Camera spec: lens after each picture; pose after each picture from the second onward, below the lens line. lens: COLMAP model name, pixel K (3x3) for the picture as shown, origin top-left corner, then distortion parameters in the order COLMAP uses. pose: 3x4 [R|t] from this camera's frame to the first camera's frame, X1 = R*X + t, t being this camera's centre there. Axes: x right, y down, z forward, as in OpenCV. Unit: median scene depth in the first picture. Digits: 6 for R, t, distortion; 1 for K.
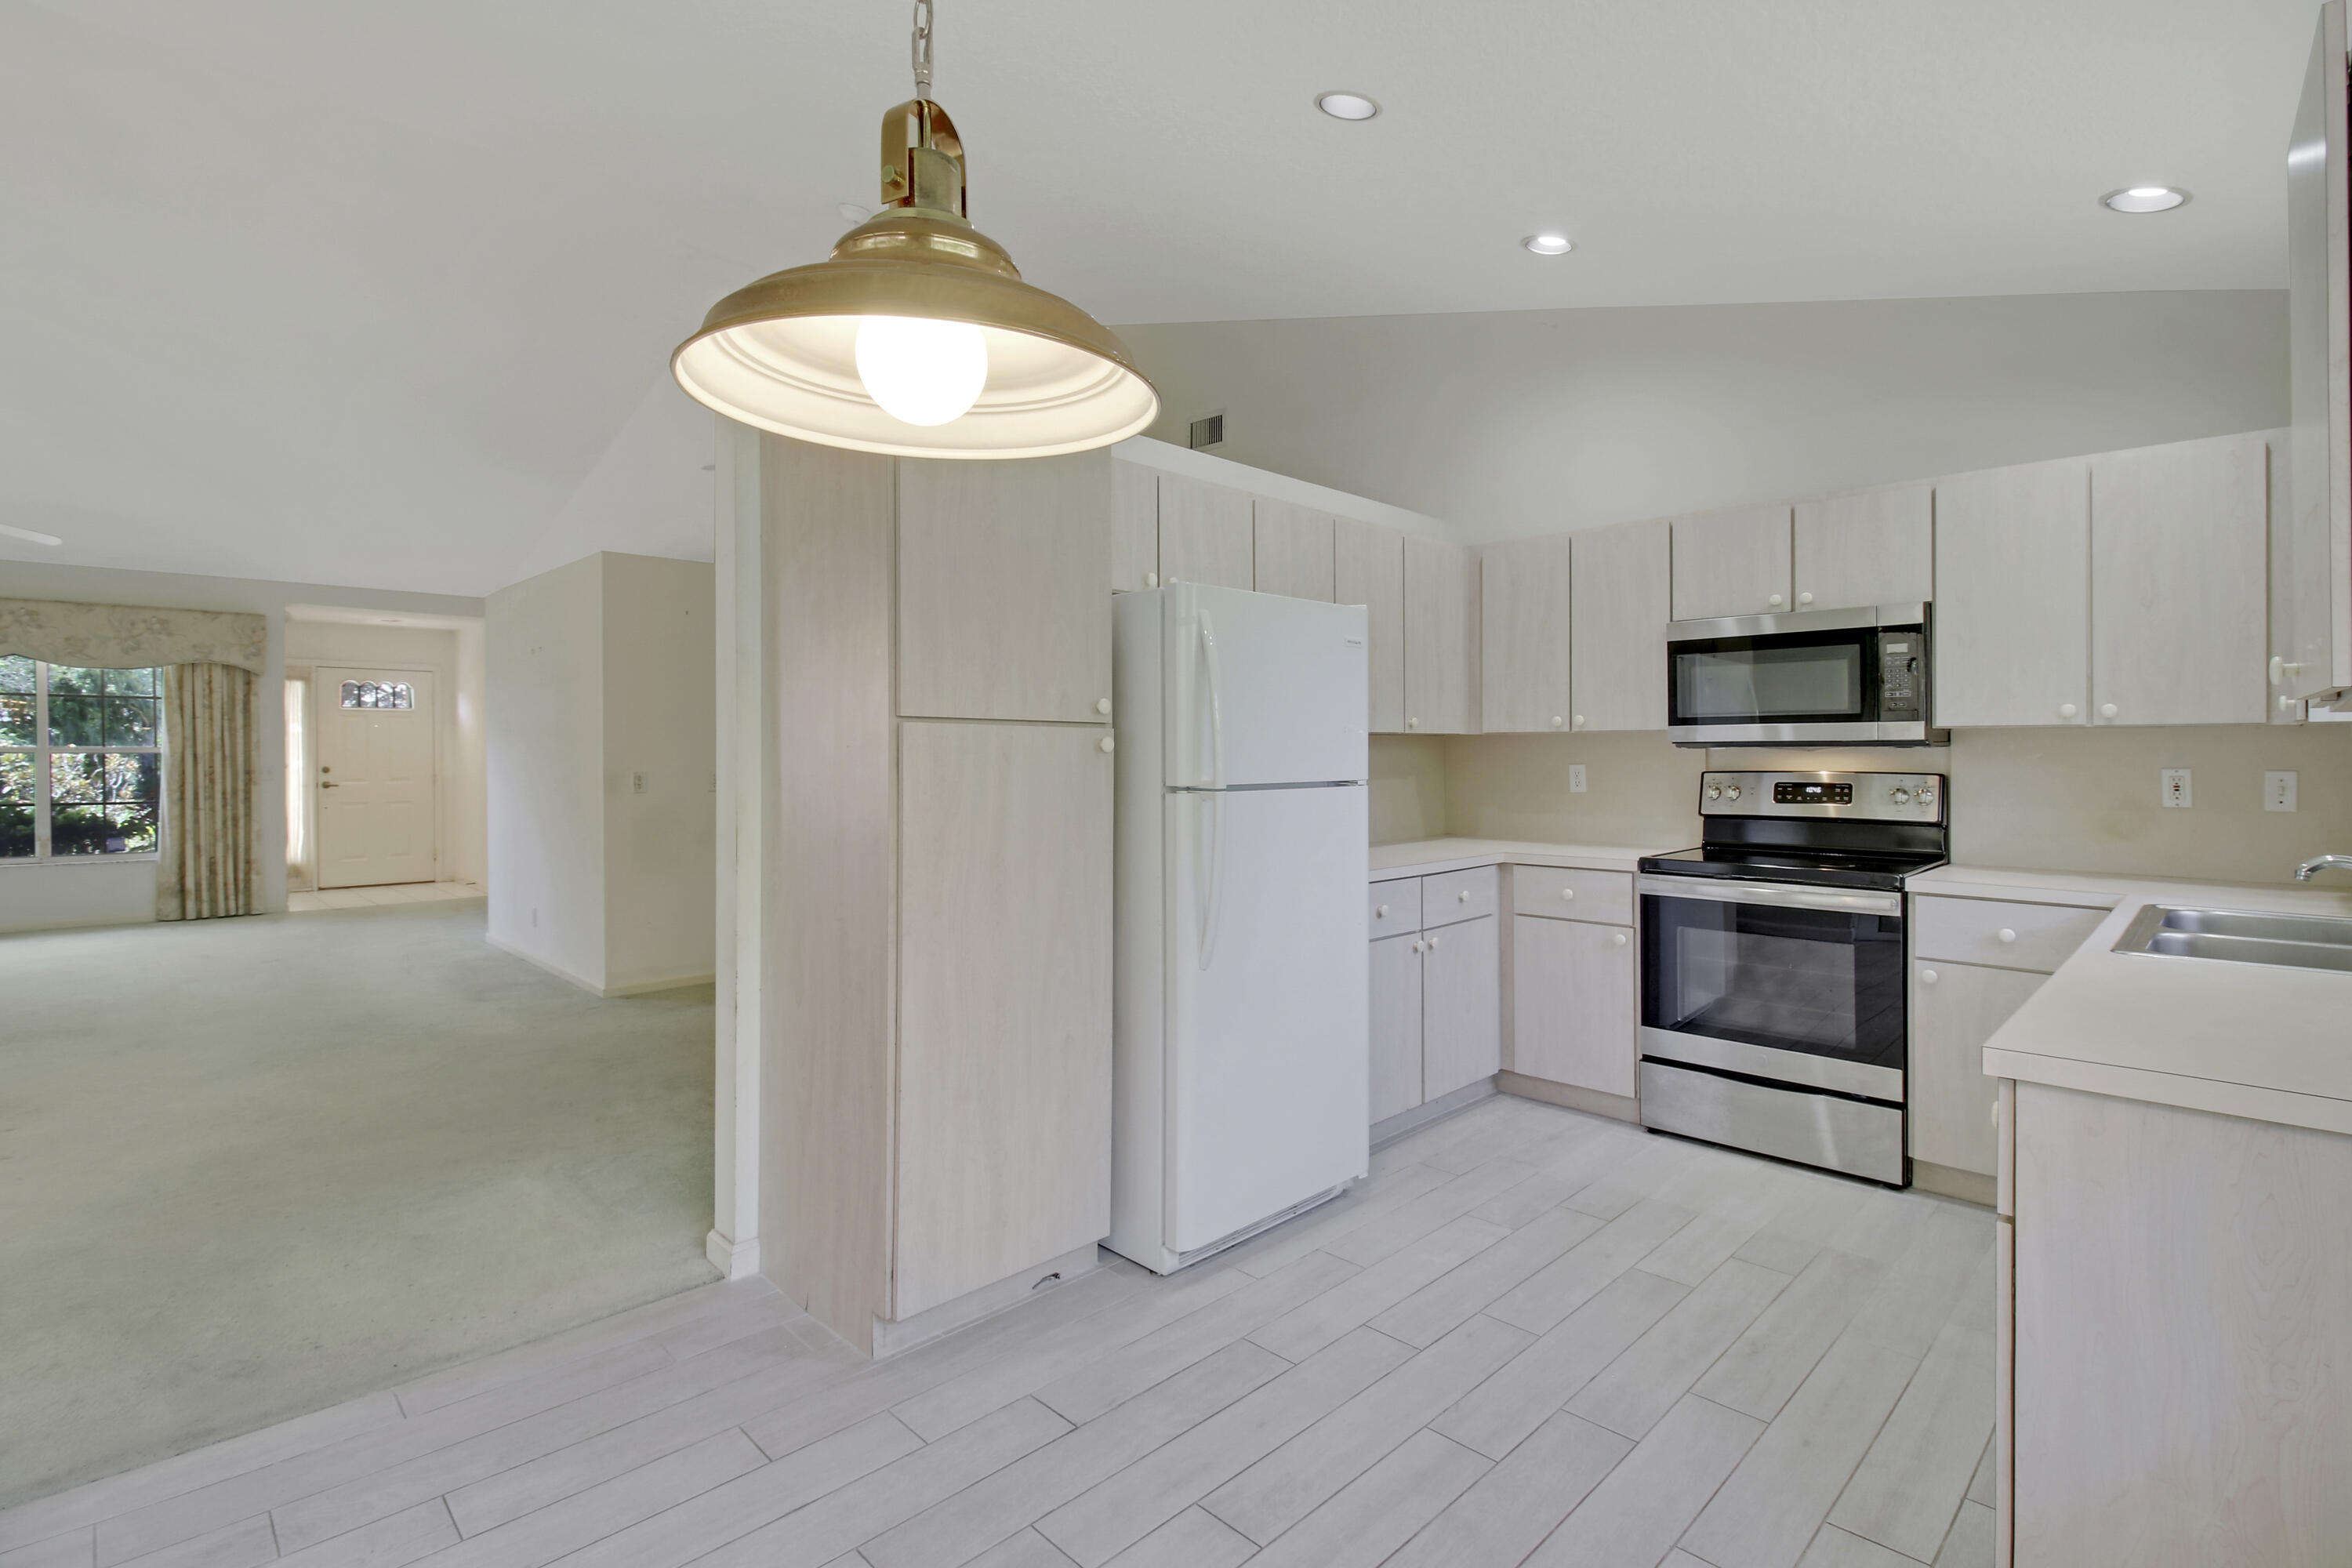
lens RADIAL K [[1102.6, 0, 1178.5], [0, 1102.6, 759.8], [0, 0, 1]] dist [-0.005283, -0.008785]
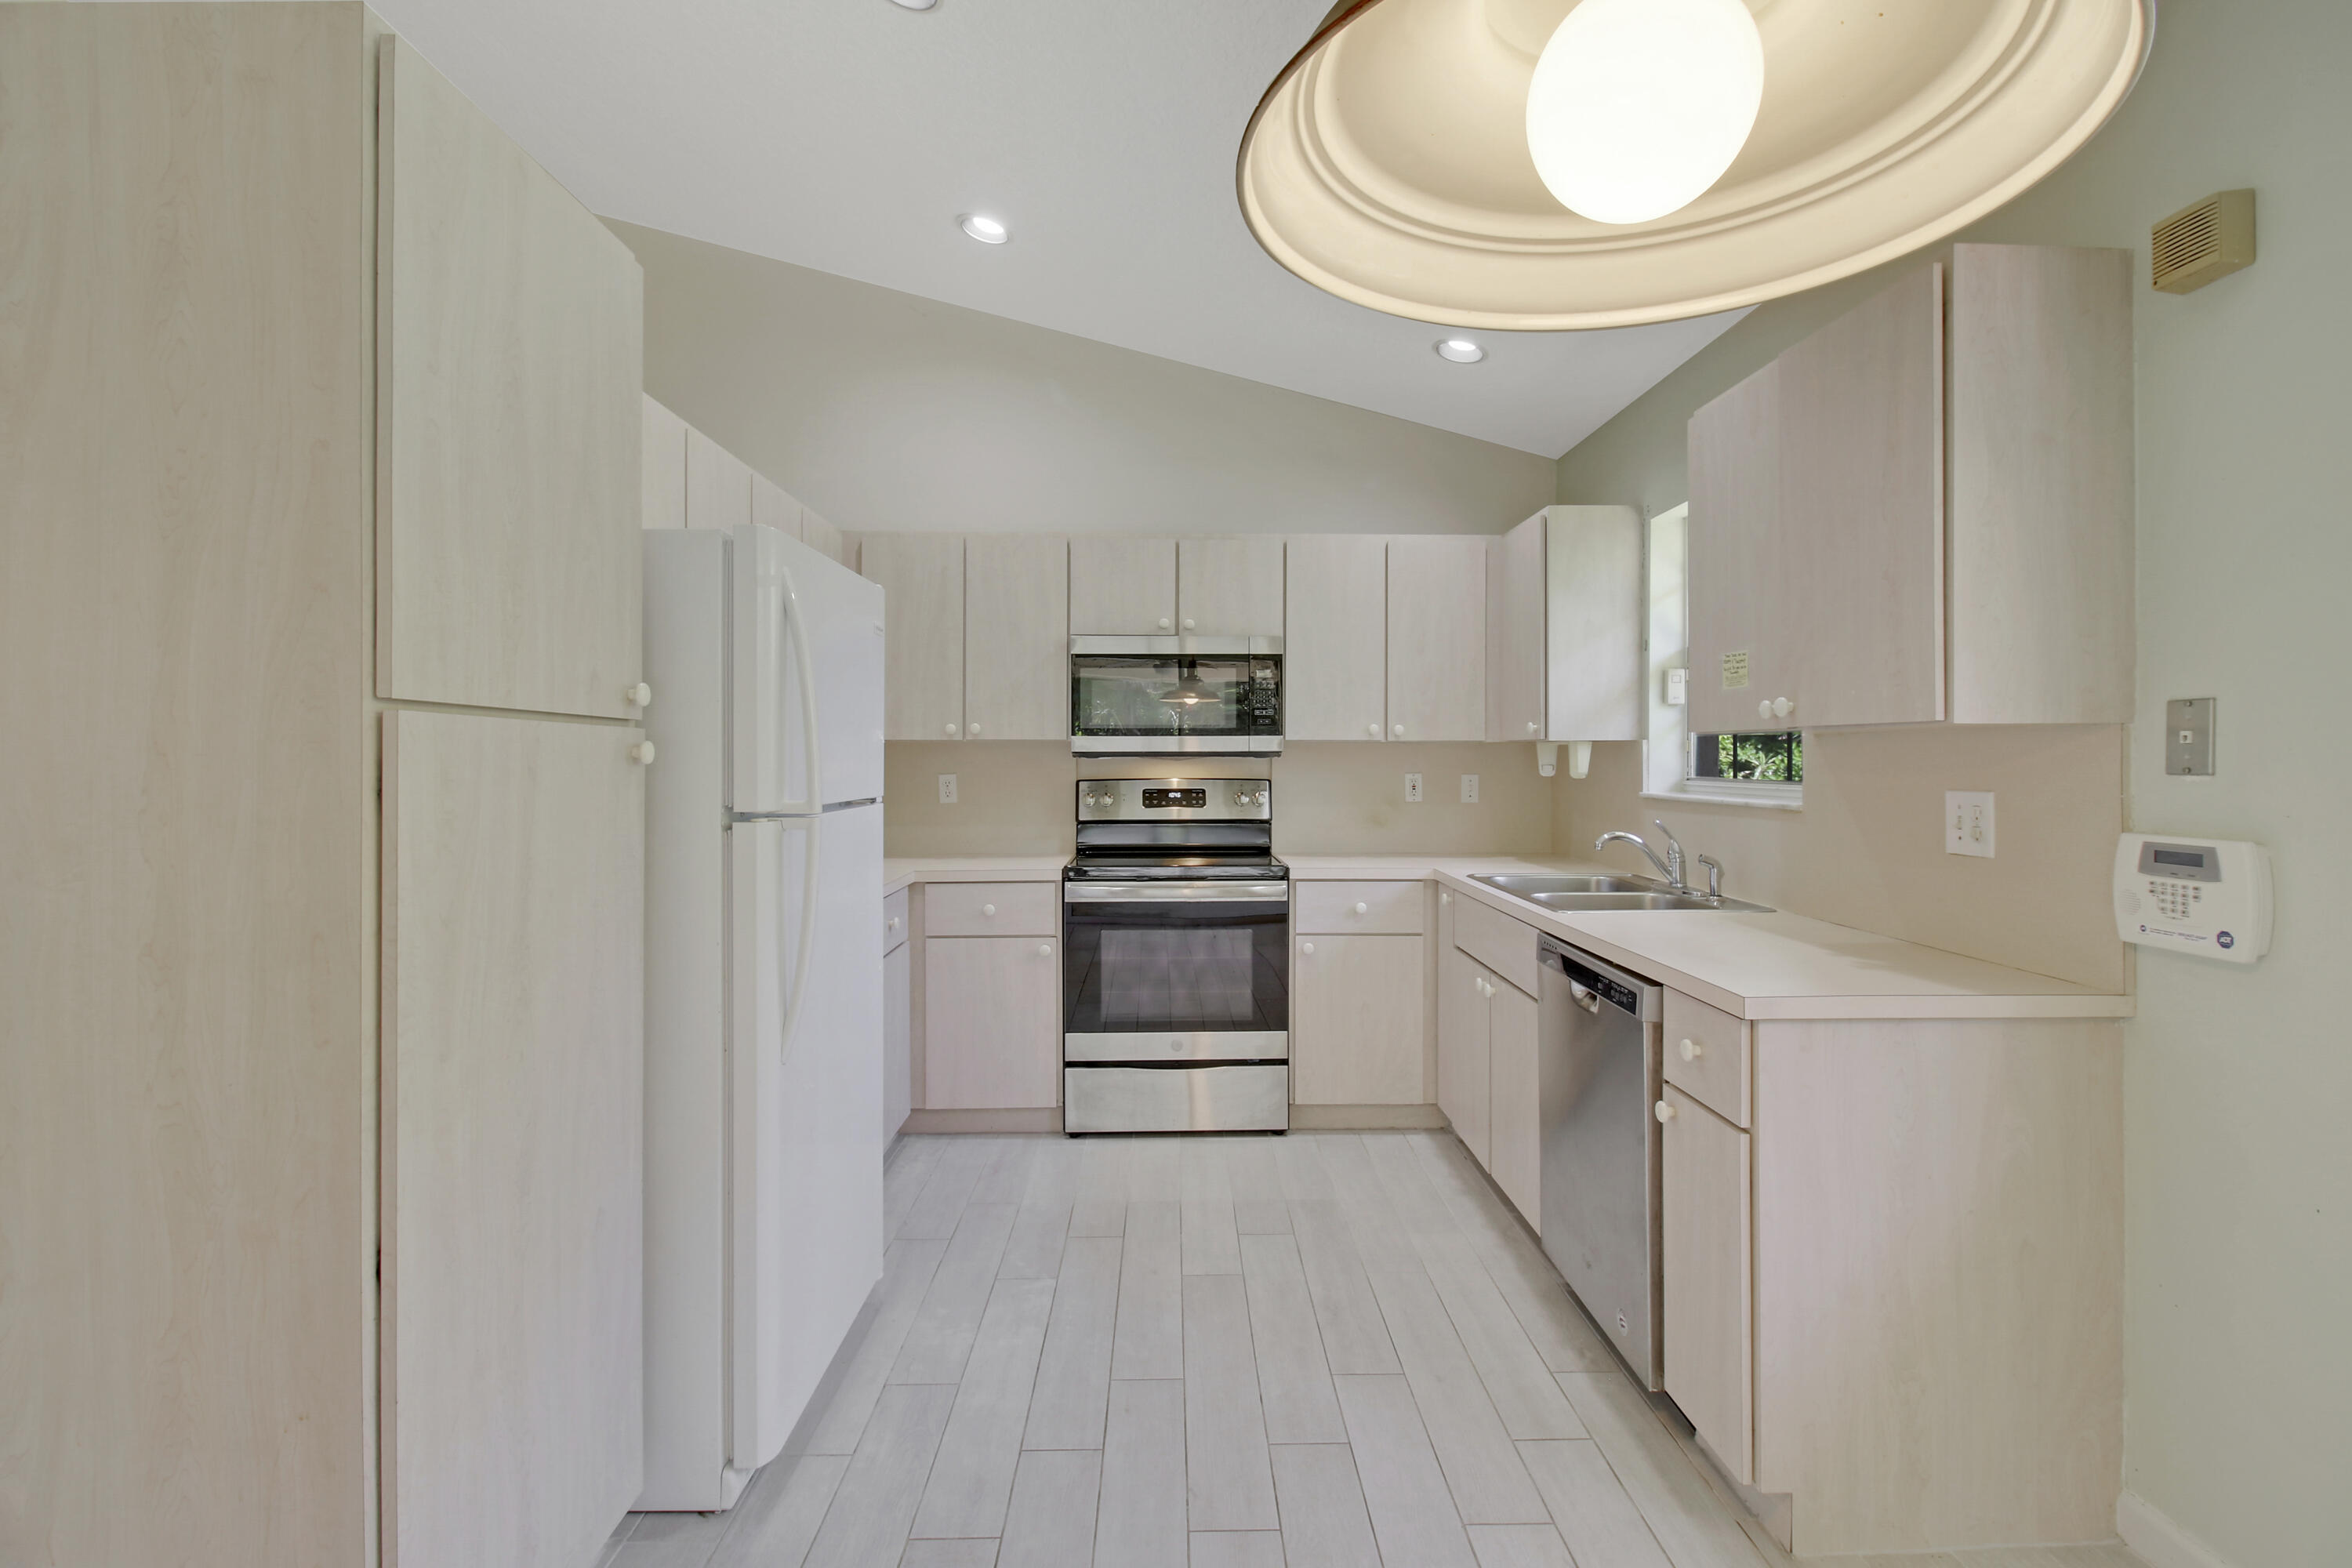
lens RADIAL K [[1102.6, 0, 1182.4], [0, 1102.6, 753.7], [0, 0, 1]] dist [-0.005283, -0.008785]
pose [[0.688367, 0.003564, 0.725354, -0.285023], [0.005296, 0.999937, -0.009939, -0.004320], [-0.725343, 0.010683, 0.688304, 0.271128]]
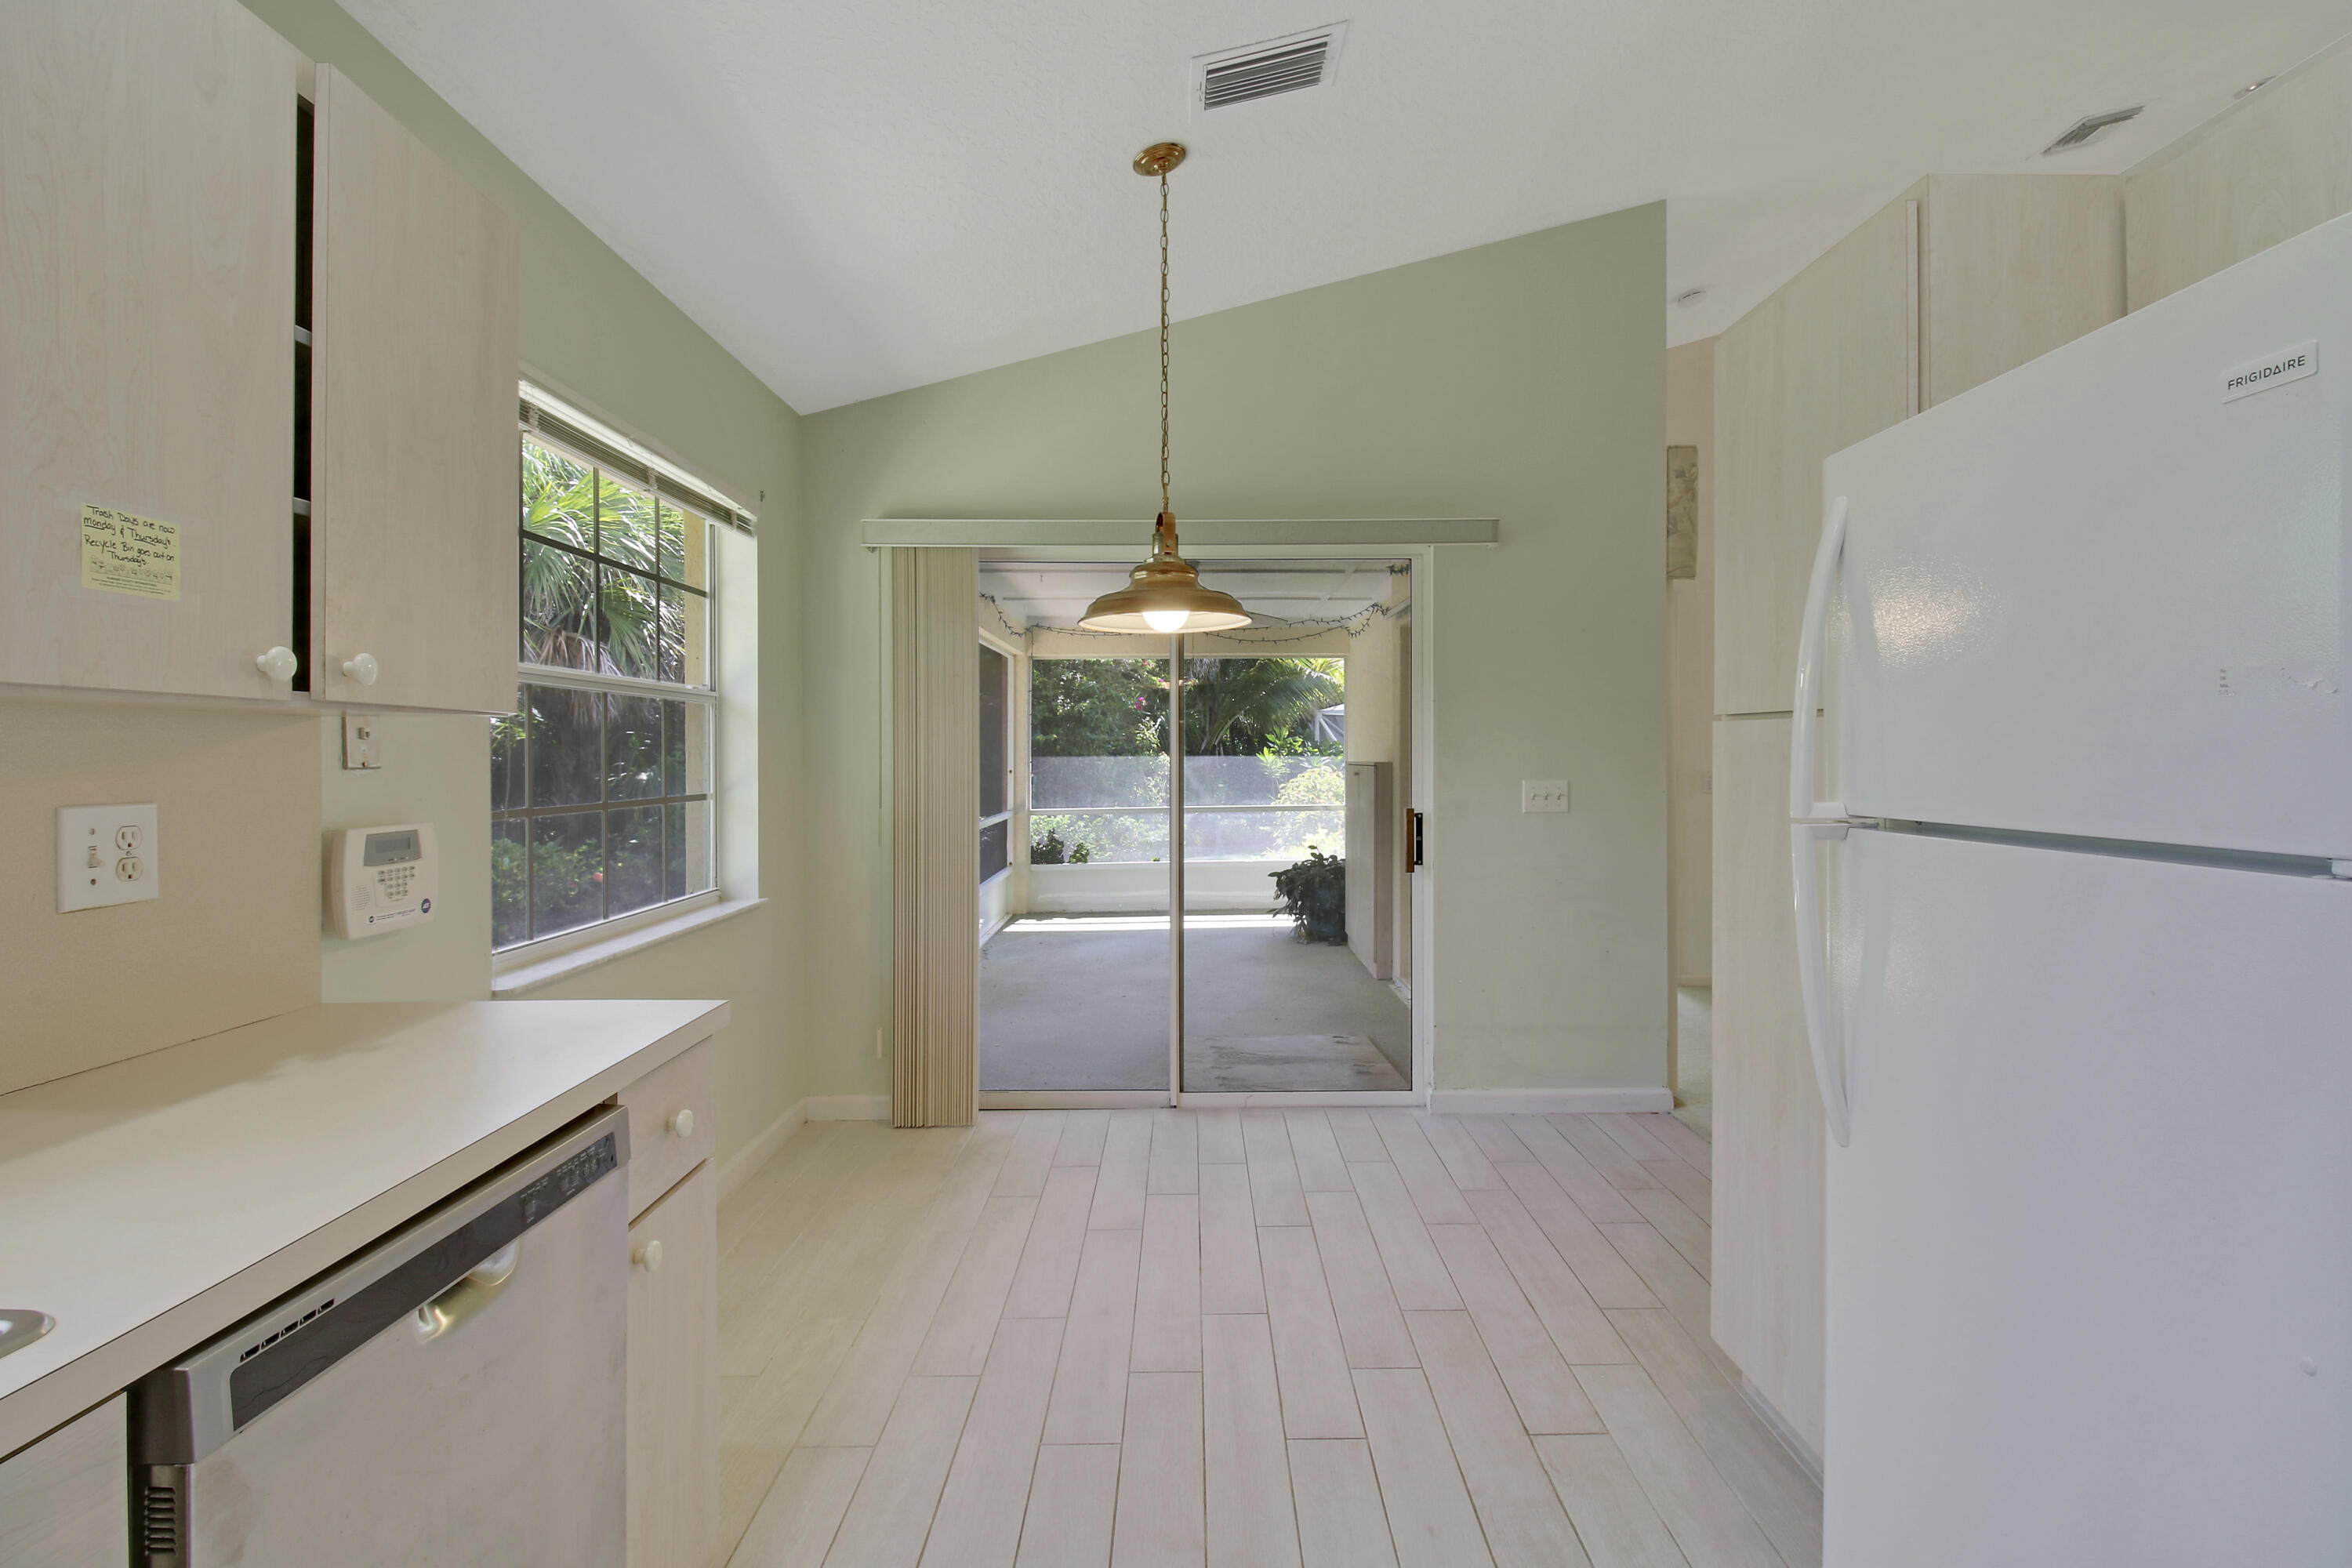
lens RADIAL K [[1102.6, 0, 1188.3], [0, 1102.6, 763.9], [0, 0, 1]] dist [-0.005283, -0.008785]
pose [[-0.708129, 0.011685, -0.705986, 0.552984], [-0.000278, 0.999858, 0.016827, -0.008724], [0.706083, 0.012112, -0.708025, 0.999525]]
